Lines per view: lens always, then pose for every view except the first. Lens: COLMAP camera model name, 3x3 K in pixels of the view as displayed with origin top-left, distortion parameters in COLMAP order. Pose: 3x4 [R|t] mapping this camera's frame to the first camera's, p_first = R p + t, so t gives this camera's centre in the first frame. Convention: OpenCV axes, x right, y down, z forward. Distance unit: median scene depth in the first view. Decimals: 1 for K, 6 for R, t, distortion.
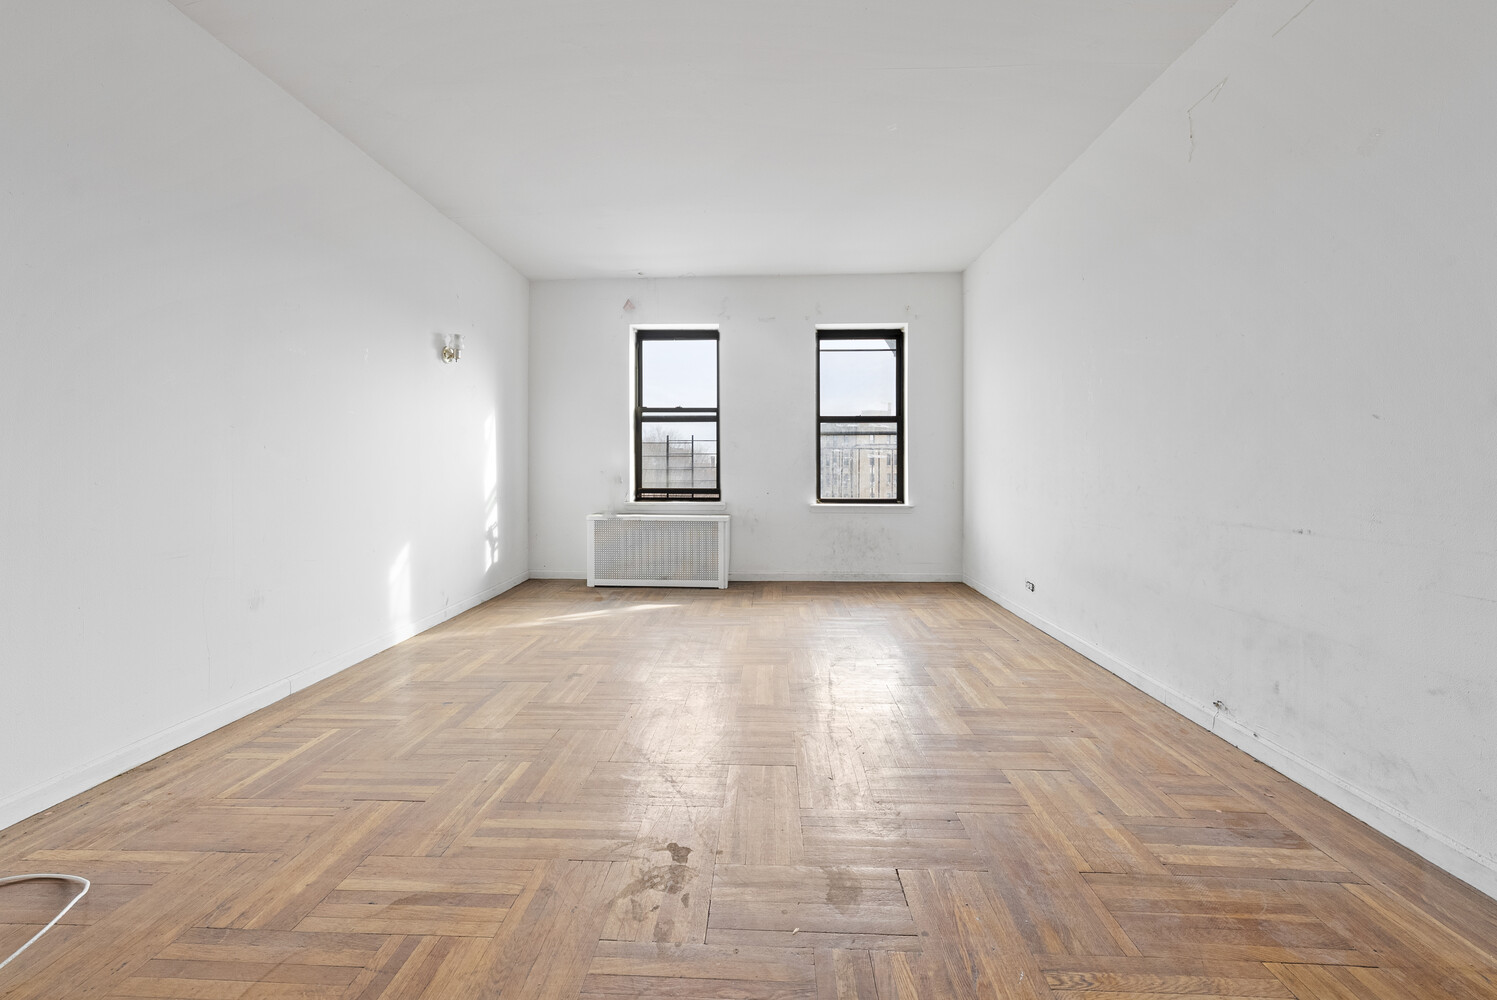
lens RADIAL K [[524.6, 0, 749.2], [0, 524.6, 473.9], [0, 0, 1]] dist [-0.002275, -0.000210]
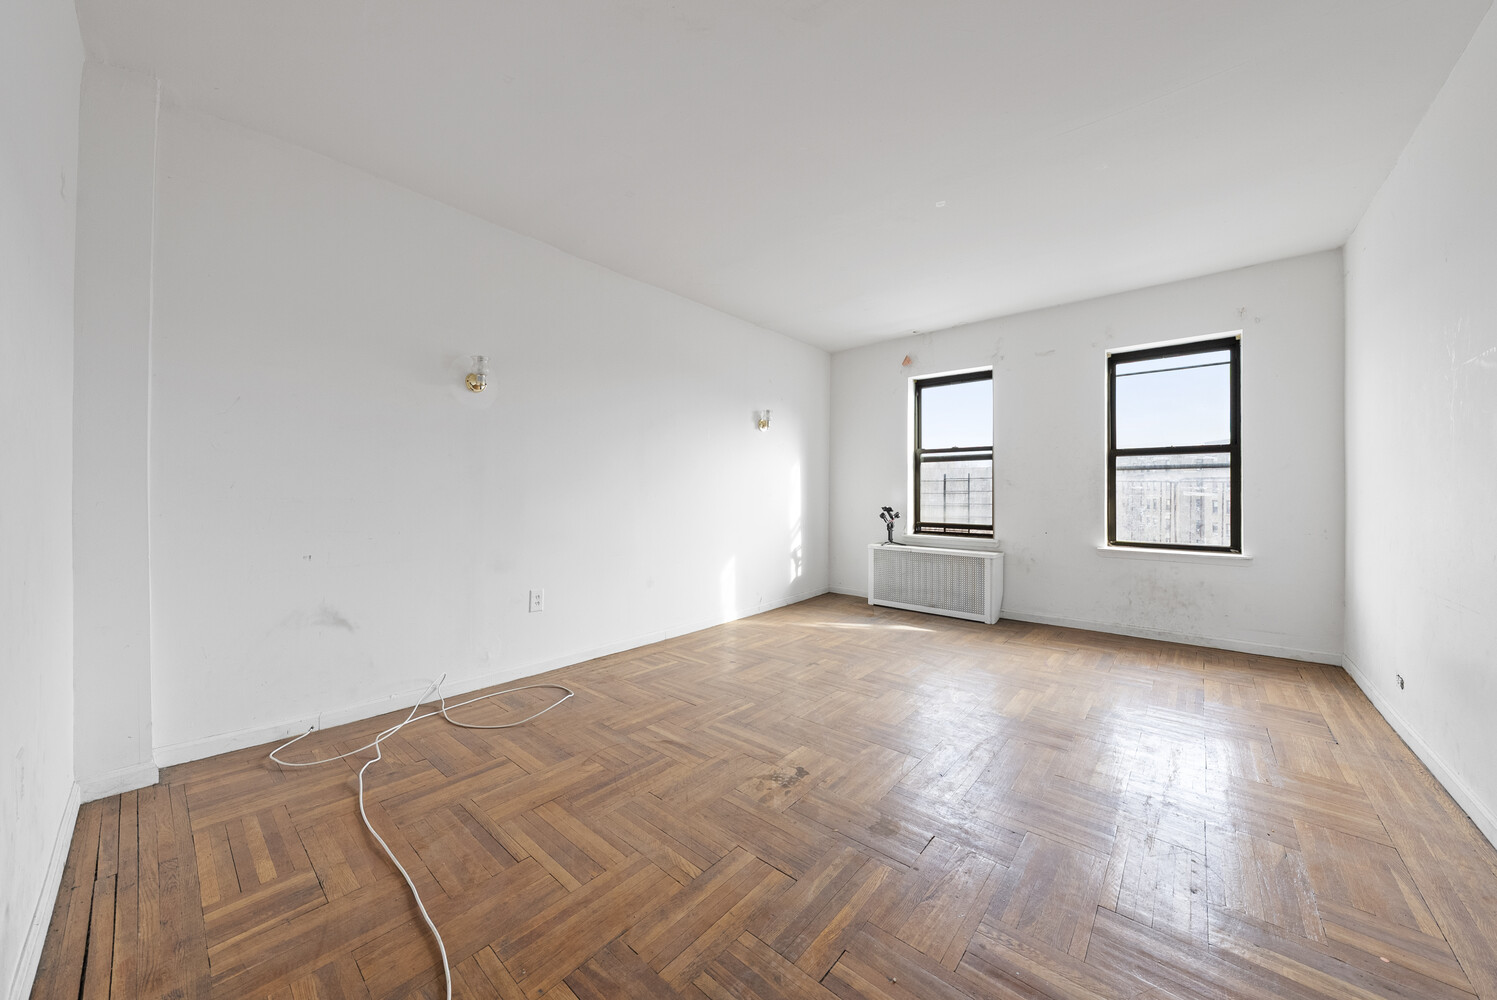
lens RADIAL K [[515.0, 0, 747.8], [0, 515.0, 493.8], [0, 0, 1]] dist [-0.000301, -0.000047]
pose [[0.783522, 0.000379, -0.621364, 0.214082], [-0.007675, 0.999929, -0.009068, -0.023962], [0.621317, 0.011873, 0.783470, -0.089964]]
